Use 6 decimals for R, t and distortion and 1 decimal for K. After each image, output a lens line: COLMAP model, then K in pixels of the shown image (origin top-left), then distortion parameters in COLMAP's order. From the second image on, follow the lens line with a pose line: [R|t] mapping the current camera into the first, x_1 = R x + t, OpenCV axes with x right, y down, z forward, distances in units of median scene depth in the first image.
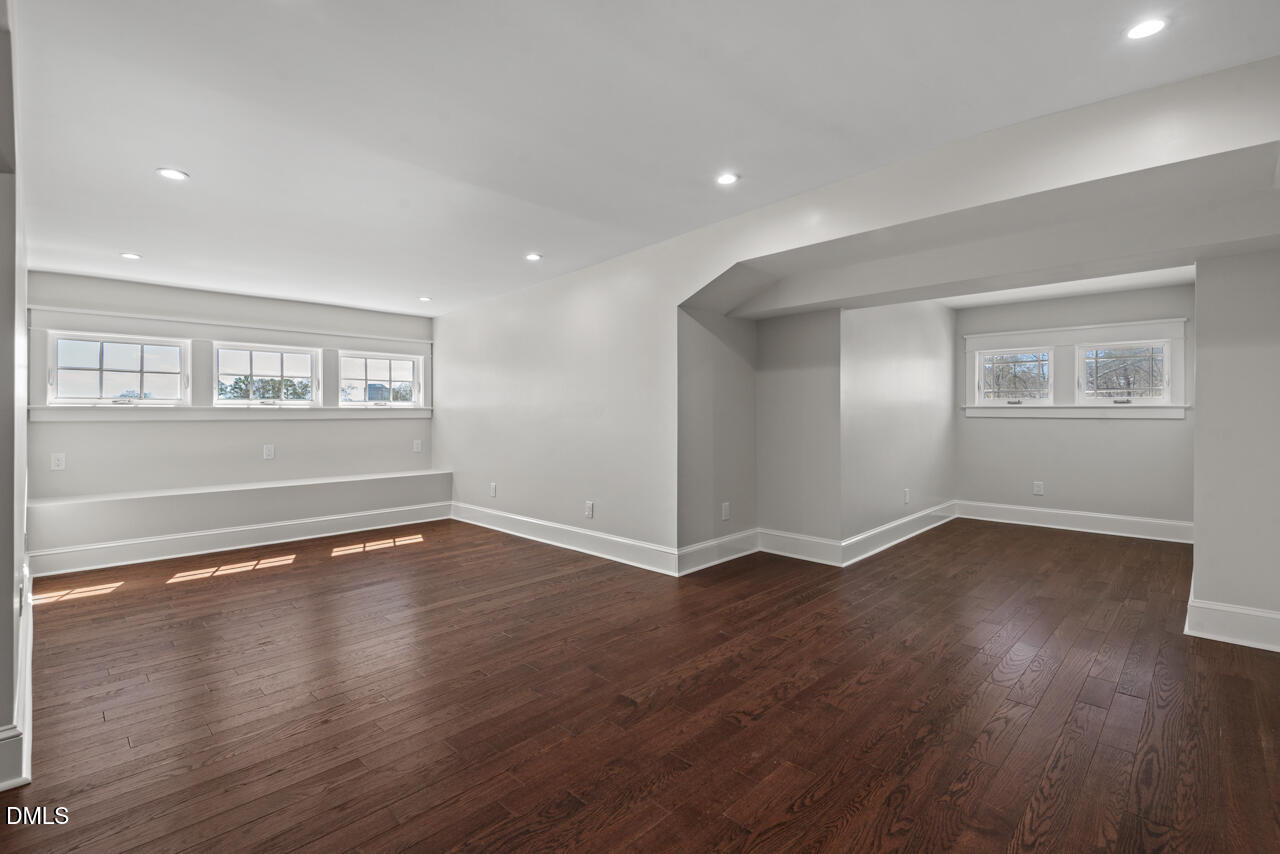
lens RADIAL K [[576.7, 0, 639.4], [0, 576.7, 423.0], [0, 0, 1]] dist [0.037086, -0.023066]
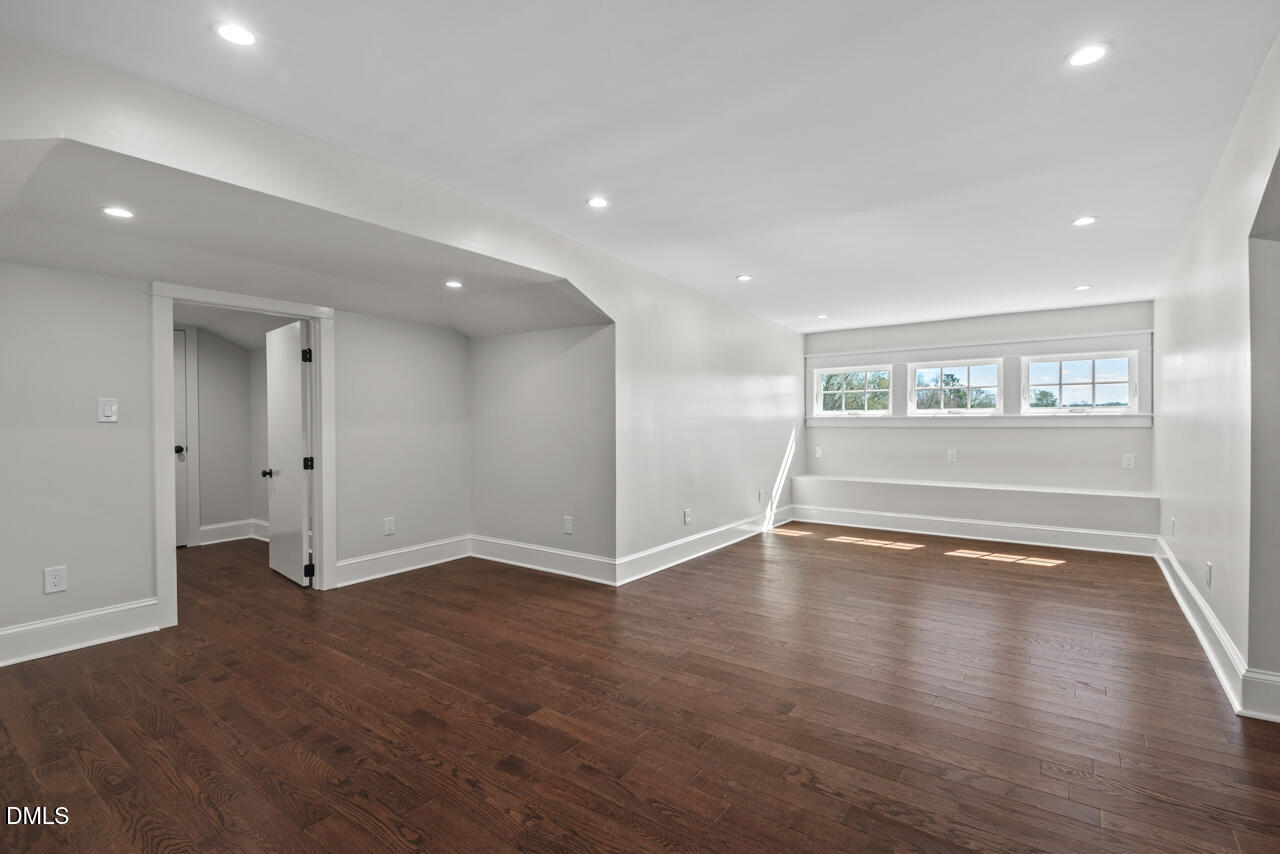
lens RADIAL K [[576.7, 0, 639.4], [0, 576.7, 423.0], [0, 0, 1]] dist [0.037086, -0.023066]
pose [[0.160028, 0.006260, -0.987093, 0.422589], [-0.012409, 0.999914, 0.004329, -0.012350], [0.987035, 0.011556, 0.160092, 0.254386]]
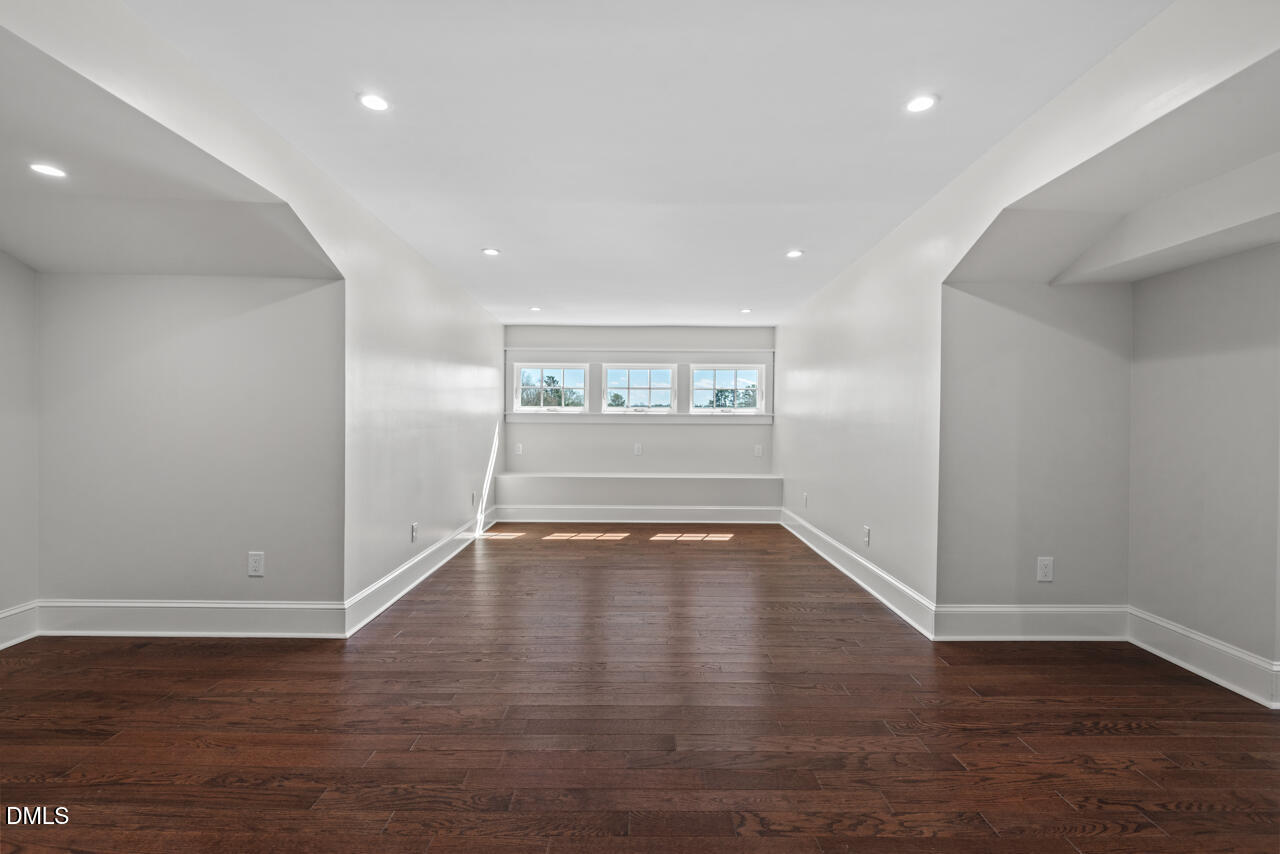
lens RADIAL K [[576.7, 0, 639.4], [0, 576.7, 423.0], [0, 0, 1]] dist [0.037086, -0.023066]
pose [[0.706019, 0.016475, -0.708001, 0.268933], [-0.022220, 0.999752, 0.001106, -0.009258], [0.707844, 0.014950, 0.706210, 0.149719]]
